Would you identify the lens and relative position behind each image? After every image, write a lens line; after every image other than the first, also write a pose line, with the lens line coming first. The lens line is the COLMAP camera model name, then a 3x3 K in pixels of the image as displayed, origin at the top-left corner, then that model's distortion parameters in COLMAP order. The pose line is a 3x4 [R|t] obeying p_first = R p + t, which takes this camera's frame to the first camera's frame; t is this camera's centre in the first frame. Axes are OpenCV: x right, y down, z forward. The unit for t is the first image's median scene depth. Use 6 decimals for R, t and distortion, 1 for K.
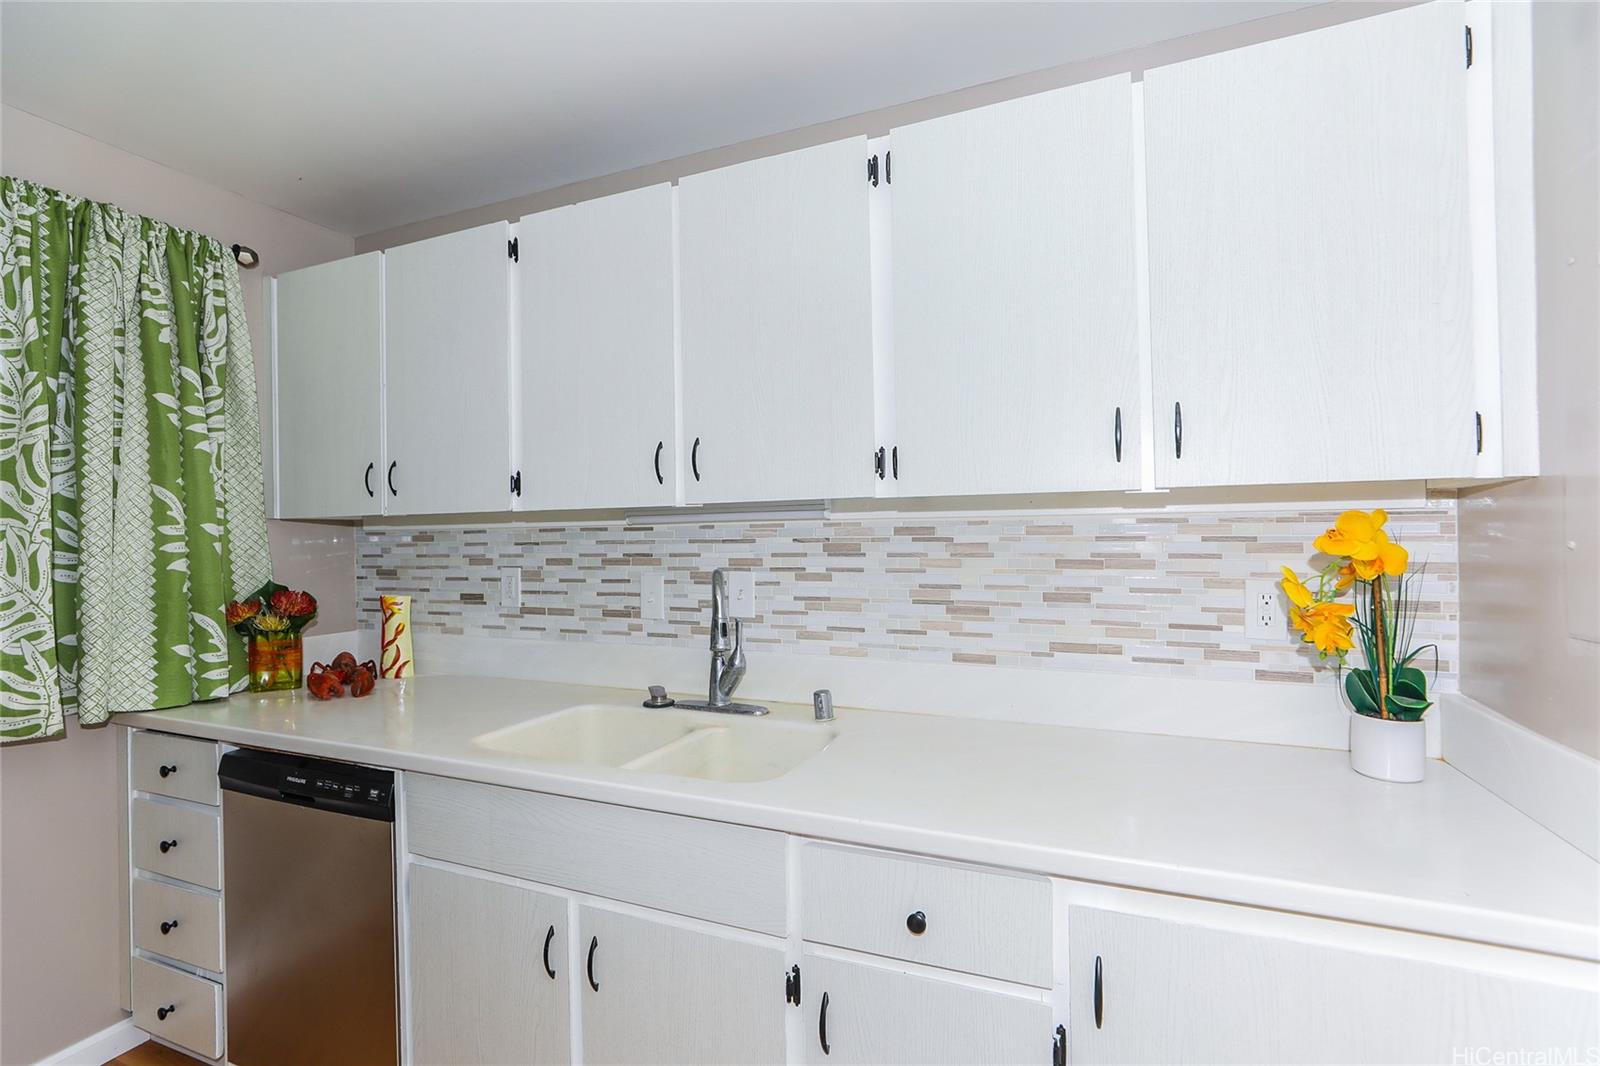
lens RADIAL K [[734.0, 0, 815.4], [0, 734.0, 532.4], [0, 0, 1]] dist [-0.018727, 0.003605]
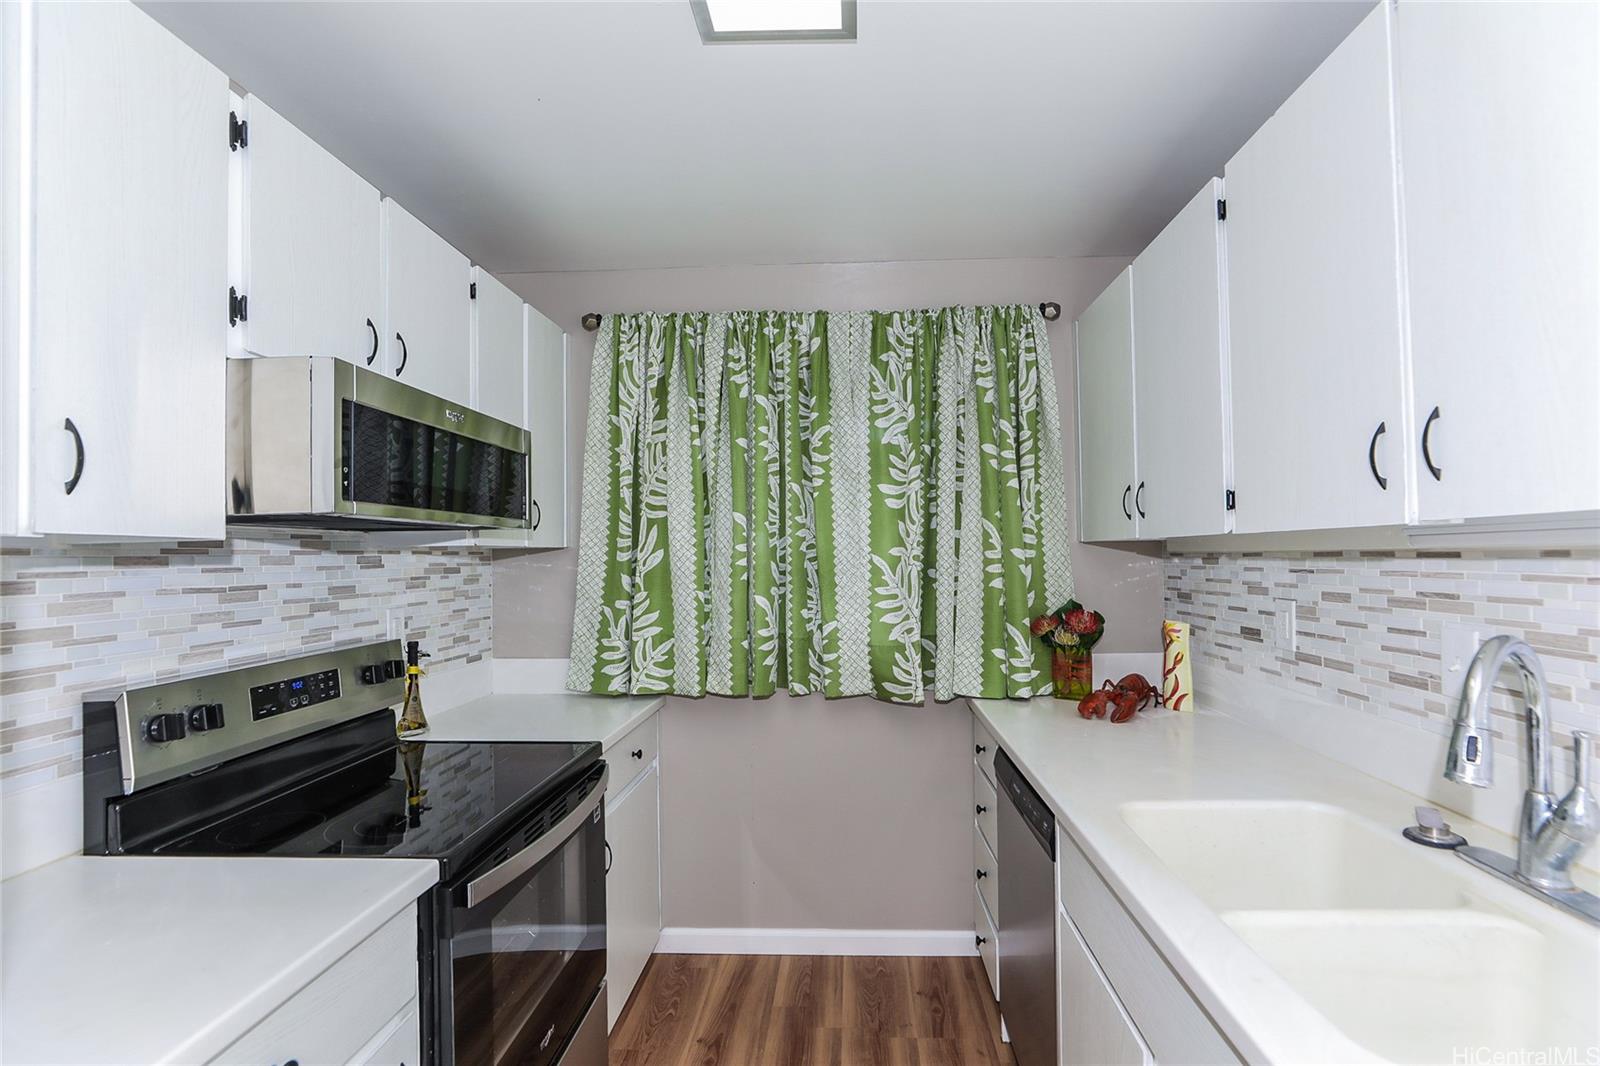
lens RADIAL K [[734.0, 0, 811.0], [0, 734.0, 545.4], [0, 0, 1]] dist [-0.018727, 0.003605]
pose [[0.347805, -0.006395, -0.937545, 0.161220], [0.017361, 0.999849, -0.000379, -0.021885], [0.937406, -0.016145, 0.347863, 0.263233]]
